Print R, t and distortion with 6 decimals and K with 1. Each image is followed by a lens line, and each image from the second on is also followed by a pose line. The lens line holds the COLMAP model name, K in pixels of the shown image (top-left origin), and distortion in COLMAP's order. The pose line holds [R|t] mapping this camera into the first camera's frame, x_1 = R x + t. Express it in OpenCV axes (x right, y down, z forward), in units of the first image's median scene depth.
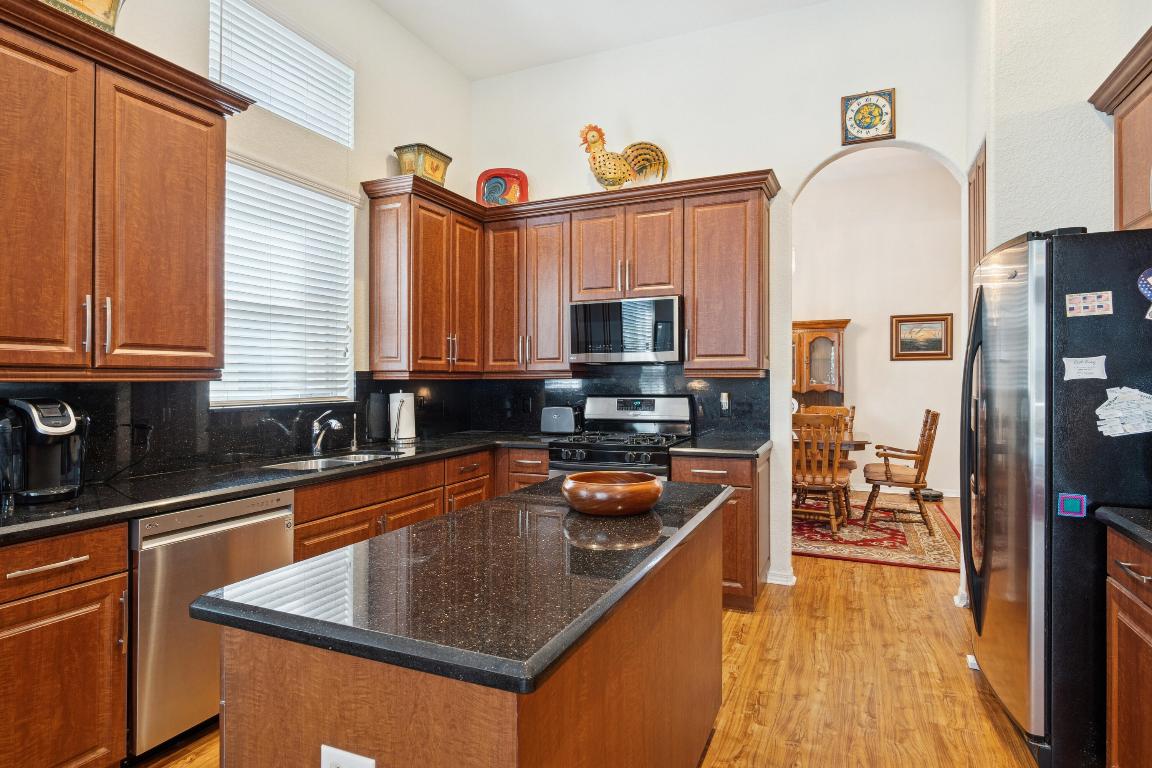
lens RADIAL K [[620.0, 0, 579.8], [0, 620.0, 382.1], [0, 0, 1]] dist [-0.003487, 0.001004]
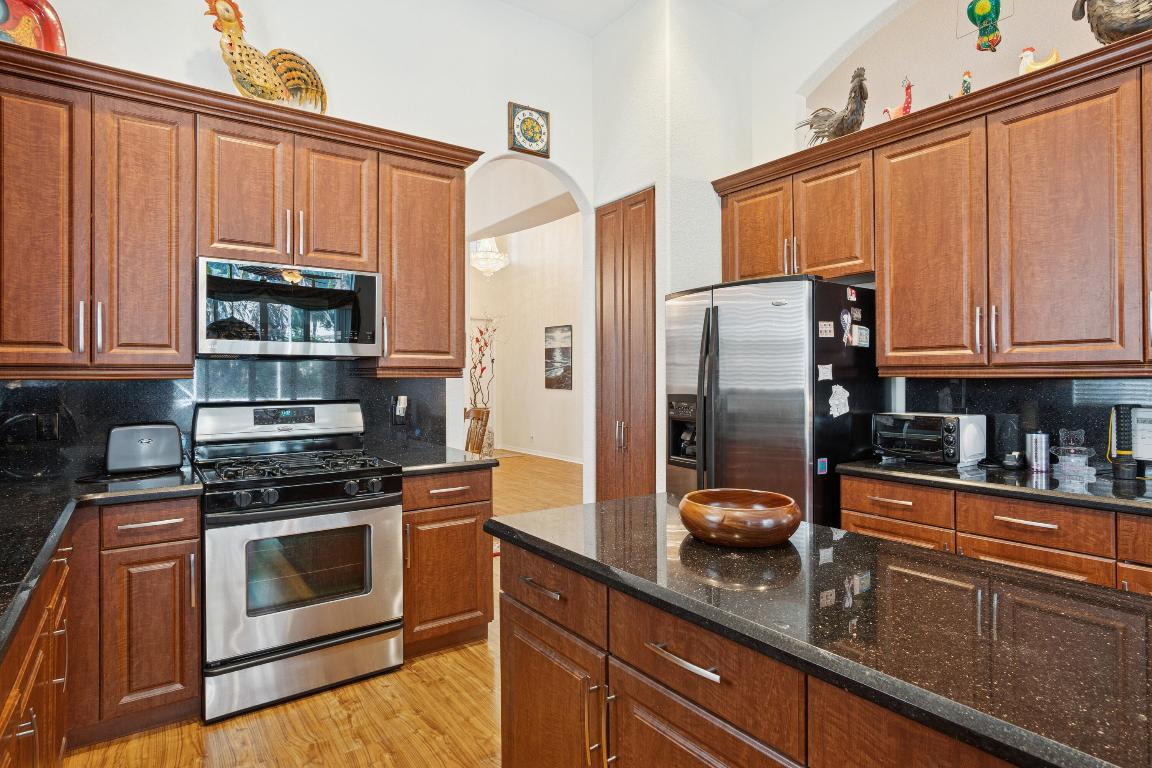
lens RADIAL K [[620.0, 0, 578.0], [0, 620.0, 378.2], [0, 0, 1]] dist [-0.003487, 0.001004]
pose [[0.514537, 0.001477, 0.857467, -0.389466], [0.004047, 0.999983, -0.004151, -0.002442], [-0.857459, 0.005606, 0.514522, 0.385076]]
